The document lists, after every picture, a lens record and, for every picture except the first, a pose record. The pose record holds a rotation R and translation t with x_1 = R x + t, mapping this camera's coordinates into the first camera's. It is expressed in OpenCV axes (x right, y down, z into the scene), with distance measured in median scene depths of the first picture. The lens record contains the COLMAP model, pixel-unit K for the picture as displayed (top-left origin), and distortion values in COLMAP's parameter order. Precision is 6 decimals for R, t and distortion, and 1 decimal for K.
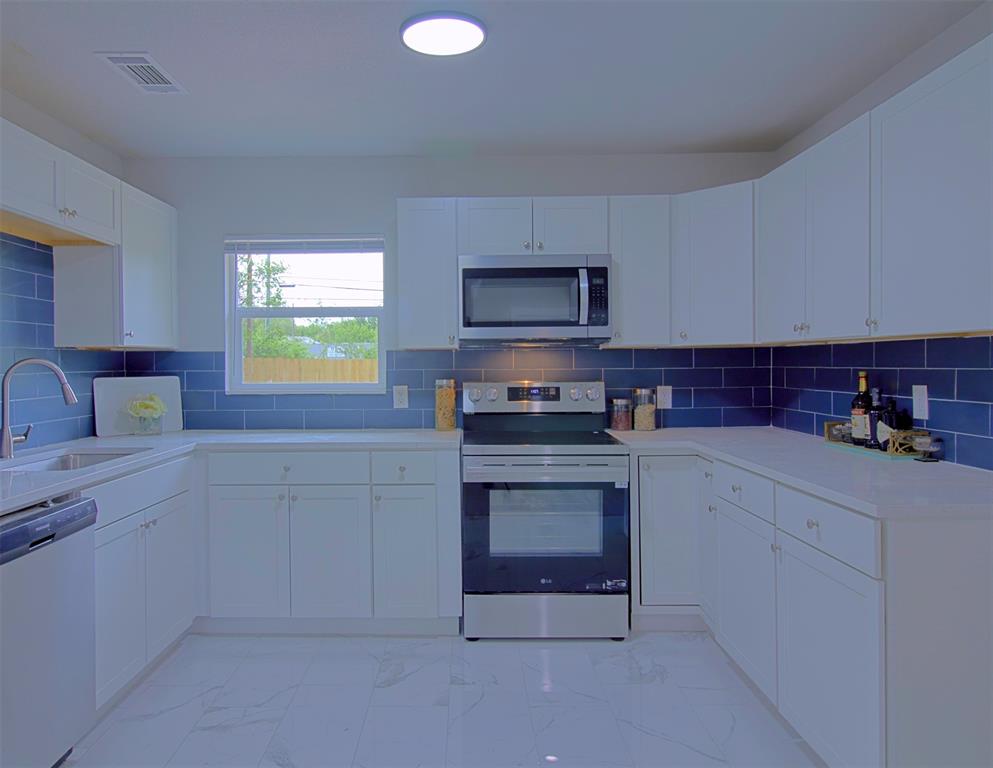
lens RADIAL K [[655.1, 0, 496.5], [0, 655.1, 384.0], [0, 0, 1]] dist [0.002136, 0.000748]
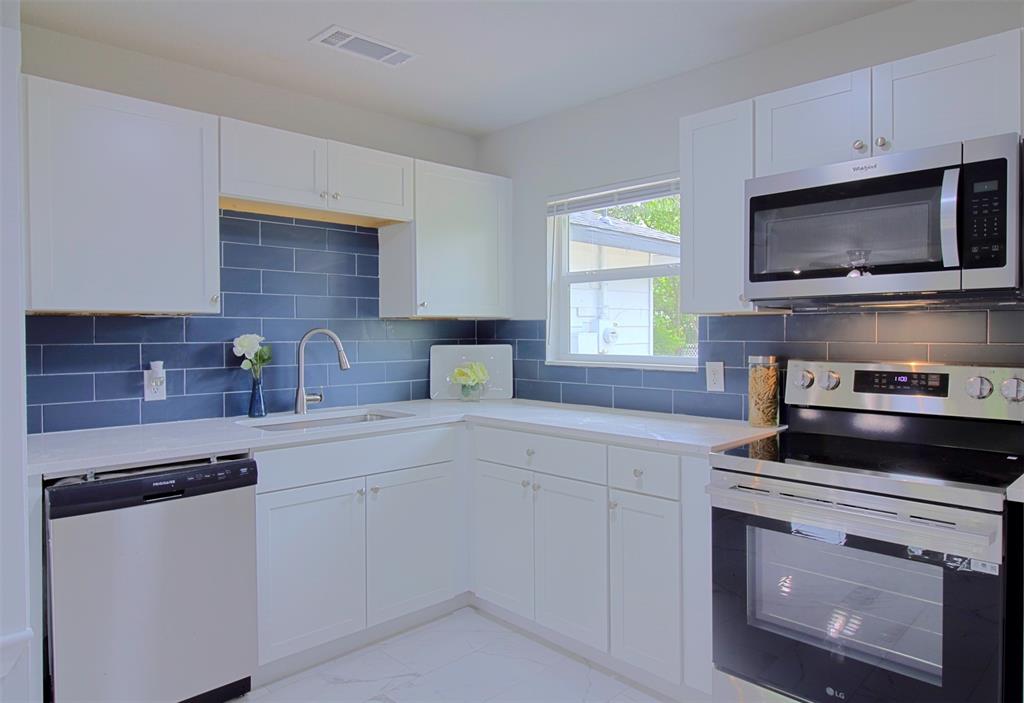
lens RADIAL K [[660.8, 0, 512.0], [0, 660.8, 351.5], [0, 0, 1]] dist [-0.002216, -0.004529]
pose [[0.712871, 0.024346, -0.700872, 0.253131], [-0.023173, 0.999669, 0.011155, -0.014392], [0.700912, 0.008290, 0.713200, 0.312598]]
